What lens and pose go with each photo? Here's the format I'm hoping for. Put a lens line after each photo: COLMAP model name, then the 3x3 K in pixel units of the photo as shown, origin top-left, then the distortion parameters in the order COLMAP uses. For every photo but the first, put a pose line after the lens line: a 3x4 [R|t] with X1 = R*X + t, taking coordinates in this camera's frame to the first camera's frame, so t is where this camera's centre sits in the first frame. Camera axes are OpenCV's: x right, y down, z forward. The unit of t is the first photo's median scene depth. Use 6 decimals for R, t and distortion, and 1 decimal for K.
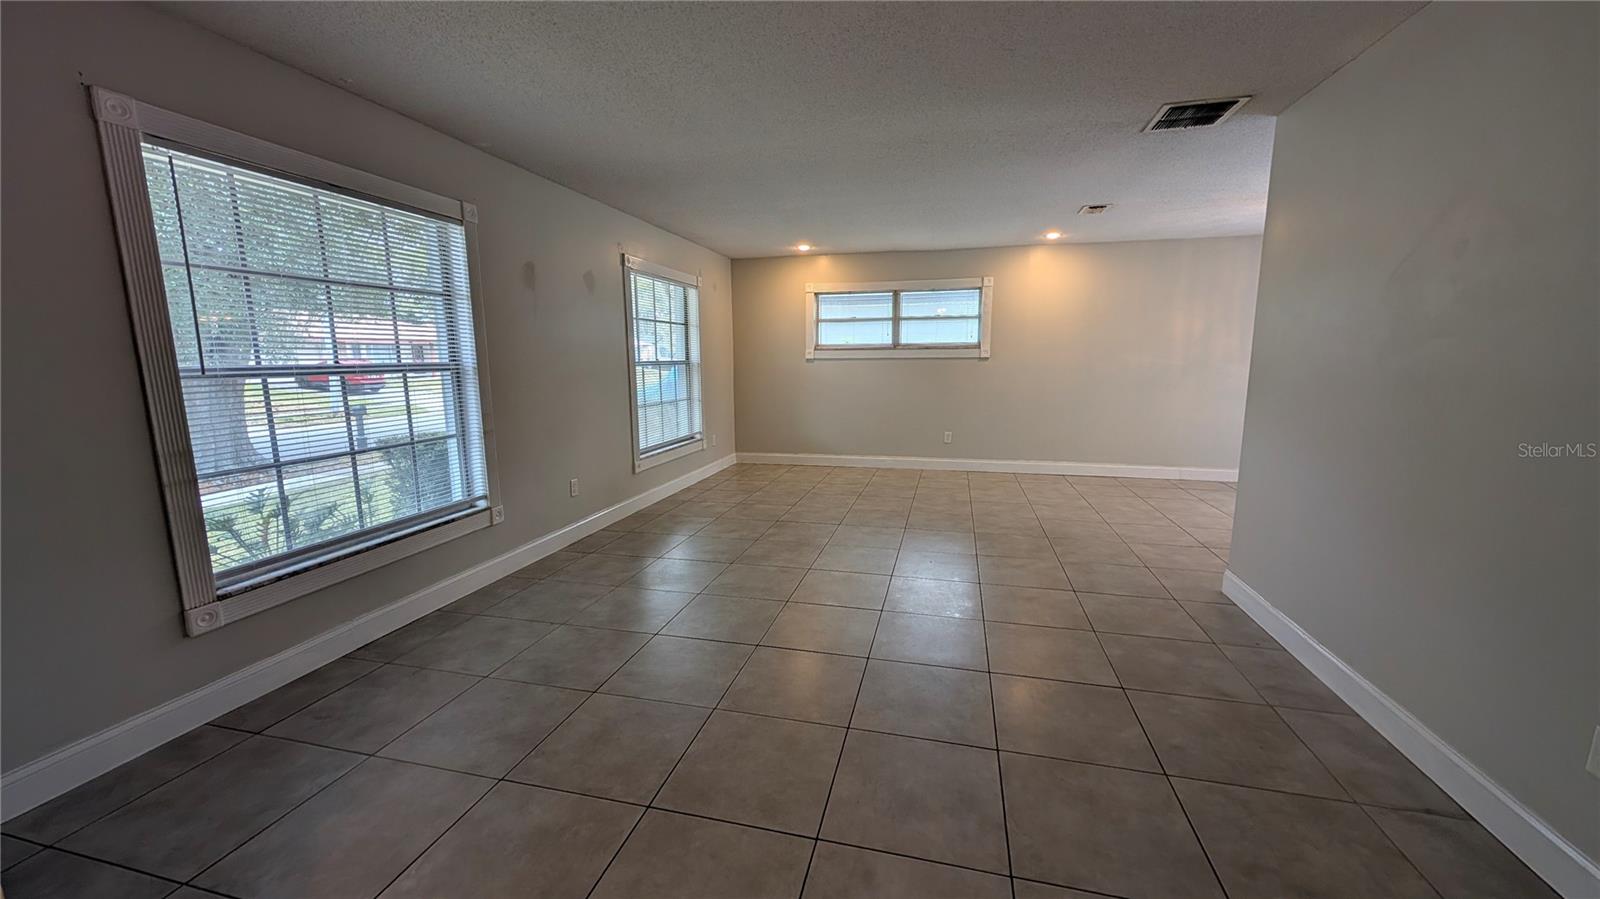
lens RADIAL K [[600.5, 0, 806.8], [0, 600.5, 444.7], [0, 0, 1]] dist [0.002216, -0.000243]
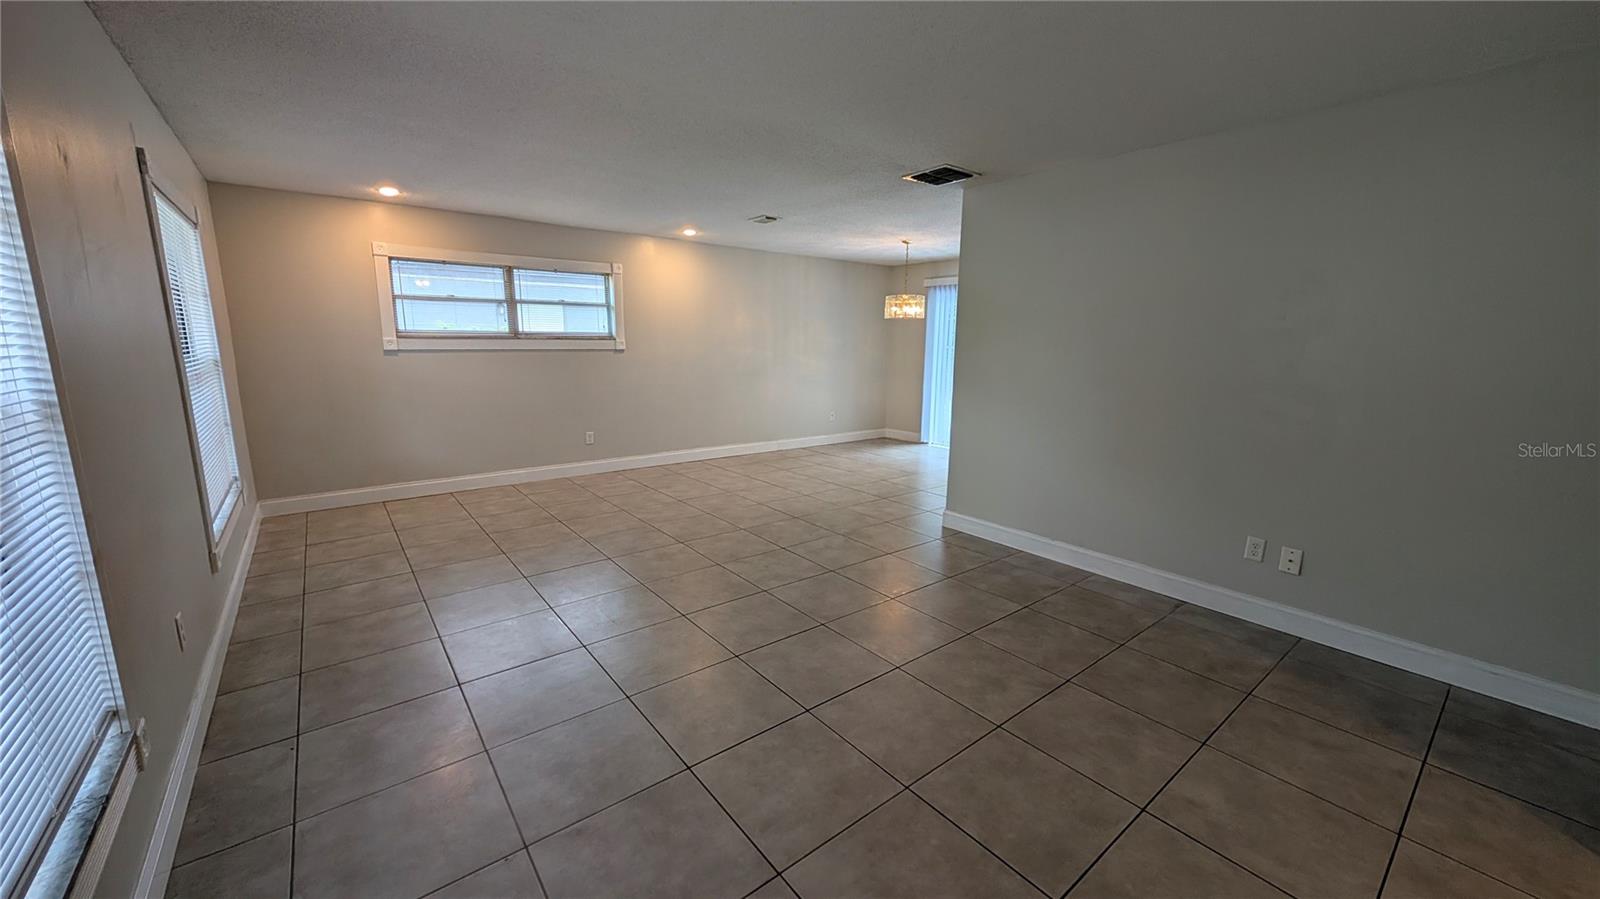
lens RADIAL K [[600.5, 0, 802.3], [0, 600.5, 448.3], [0, 0, 1]] dist [0.002216, -0.000243]
pose [[0.609623, -0.129187, 0.782094, -0.290946], [0.099285, 0.991305, 0.086355, -0.044339], [-0.786449, 0.025006, 0.617149, 0.196262]]
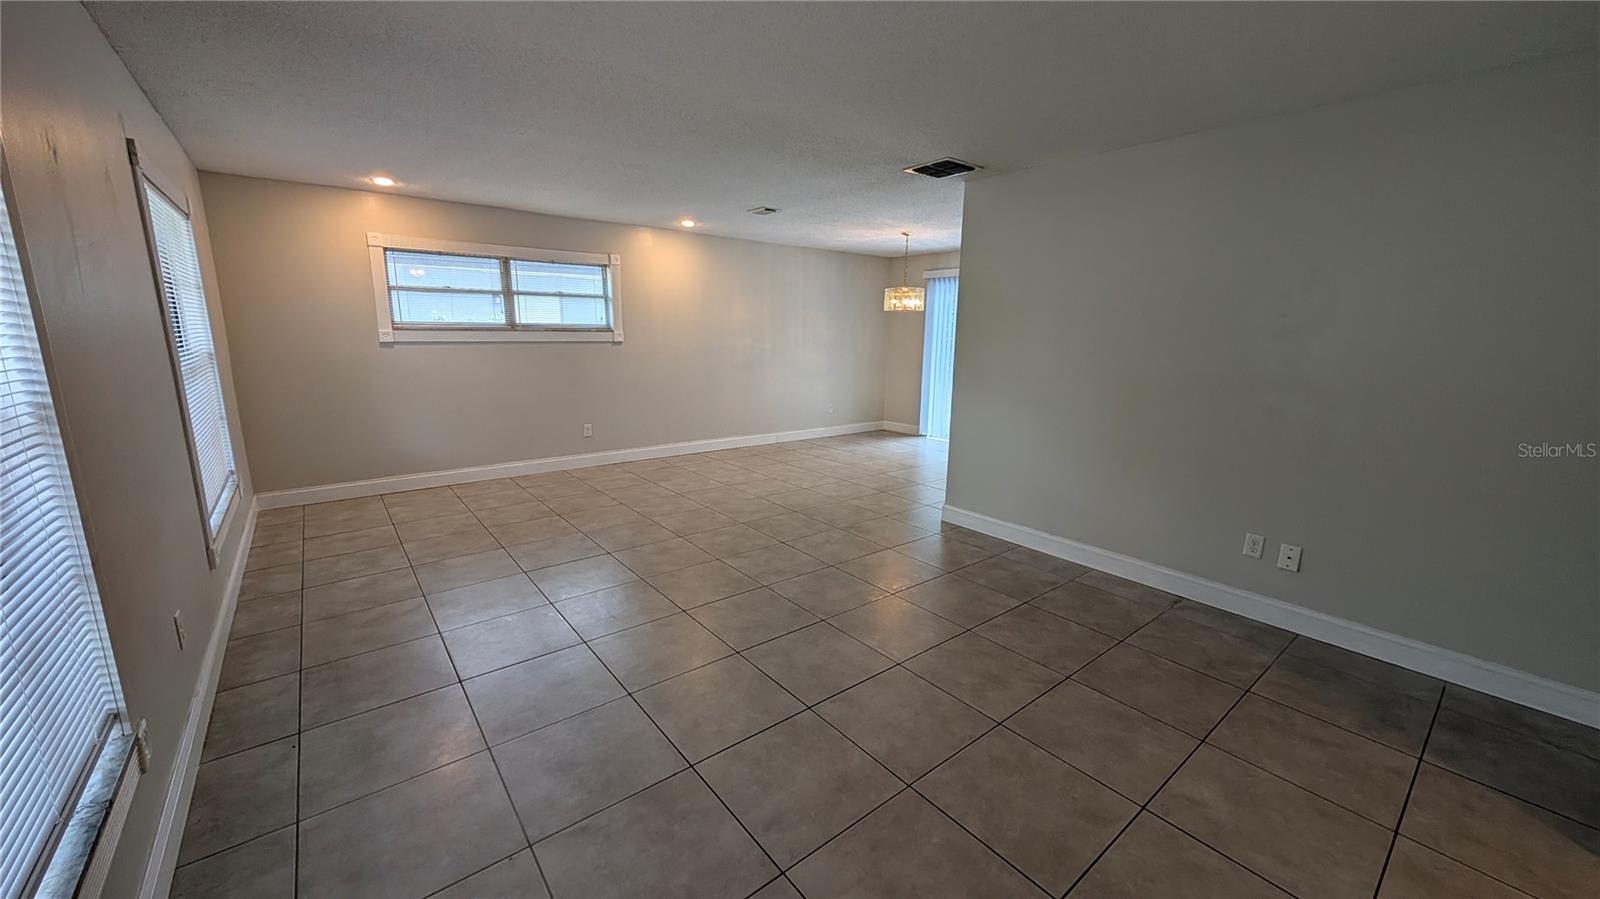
lens RADIAL K [[600.5, 0, 802.3], [0, 600.5, 449.1], [0, 0, 1]] dist [0.002216, -0.000243]
pose [[0.605888, -0.141624, 0.782843, -0.290980], [0.096767, 0.989840, 0.104178, -0.048847], [-0.789643, 0.012633, 0.613436, 0.199387]]
